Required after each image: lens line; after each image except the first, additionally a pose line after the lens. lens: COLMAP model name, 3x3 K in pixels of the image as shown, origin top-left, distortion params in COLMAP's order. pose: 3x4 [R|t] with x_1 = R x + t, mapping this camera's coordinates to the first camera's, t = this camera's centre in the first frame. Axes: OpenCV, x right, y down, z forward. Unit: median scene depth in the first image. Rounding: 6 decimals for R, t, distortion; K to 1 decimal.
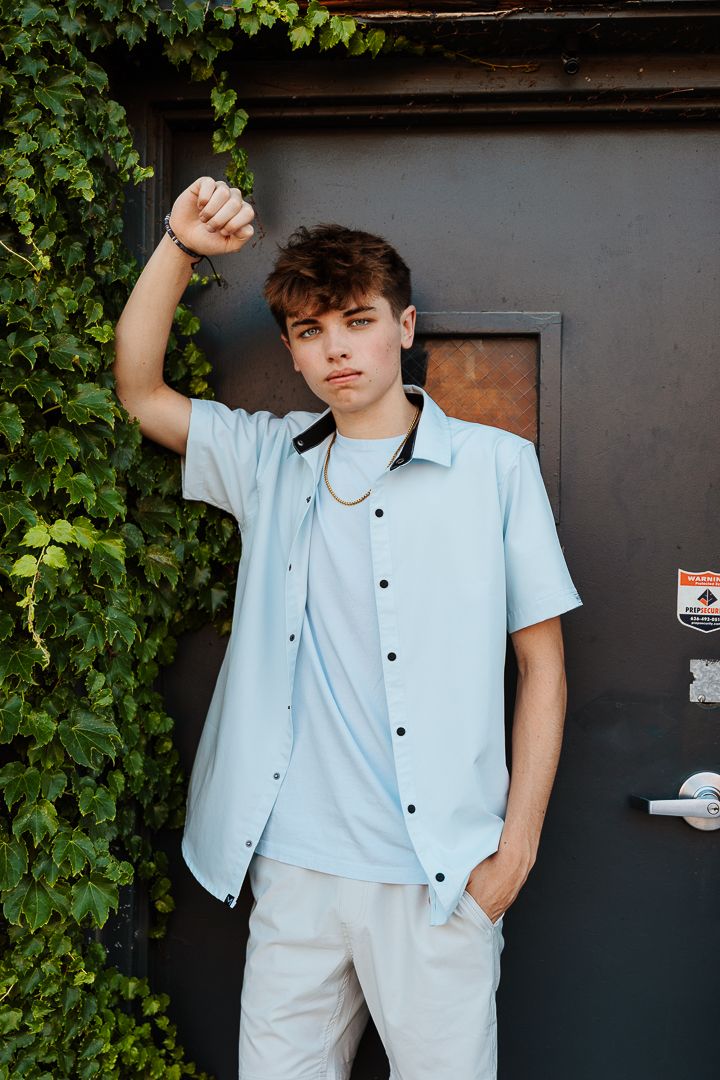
lens RADIAL K [[1465.5, 0, 359.7], [0, 1465.5, 542.4], [0, 0, 1]] dist [0.007869, 0.000000]
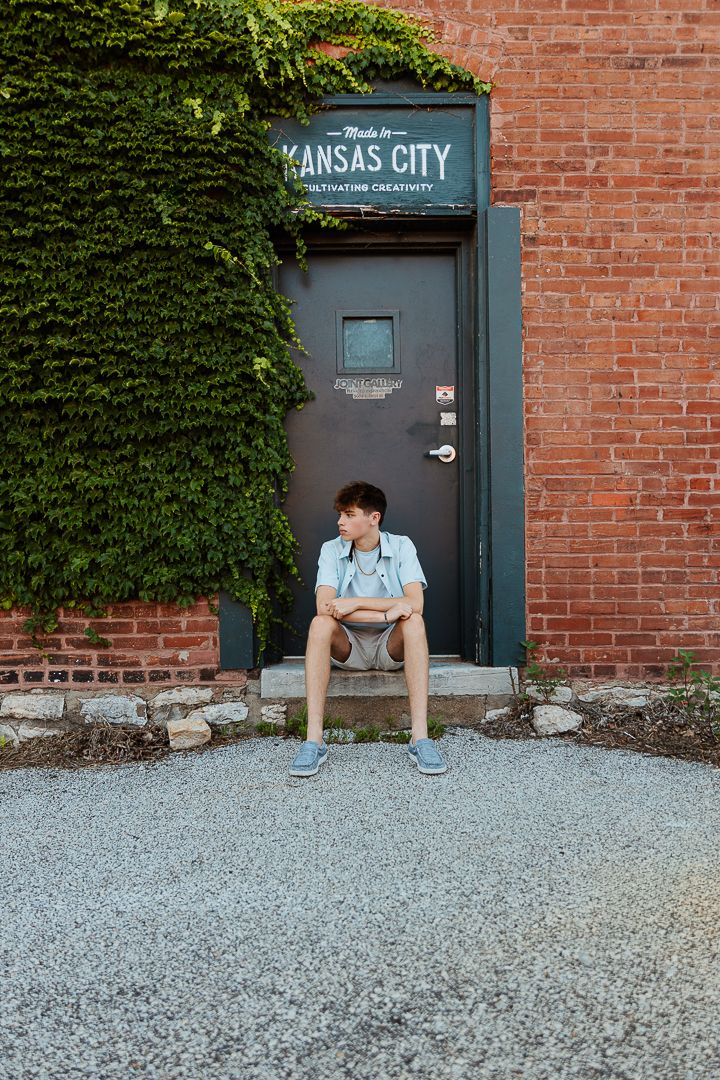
lens RADIAL K [[803.9, 0, 361.2], [0, 803.9, 538.1], [0, 0, 1]] dist [-0.005739, -0.000033]
pose [[0.992602, -0.028152, 0.118103, -0.197388], [0.030018, 0.999451, -0.014053, 0.425444], [-0.117643, 0.017495, 0.992902, -0.876667]]
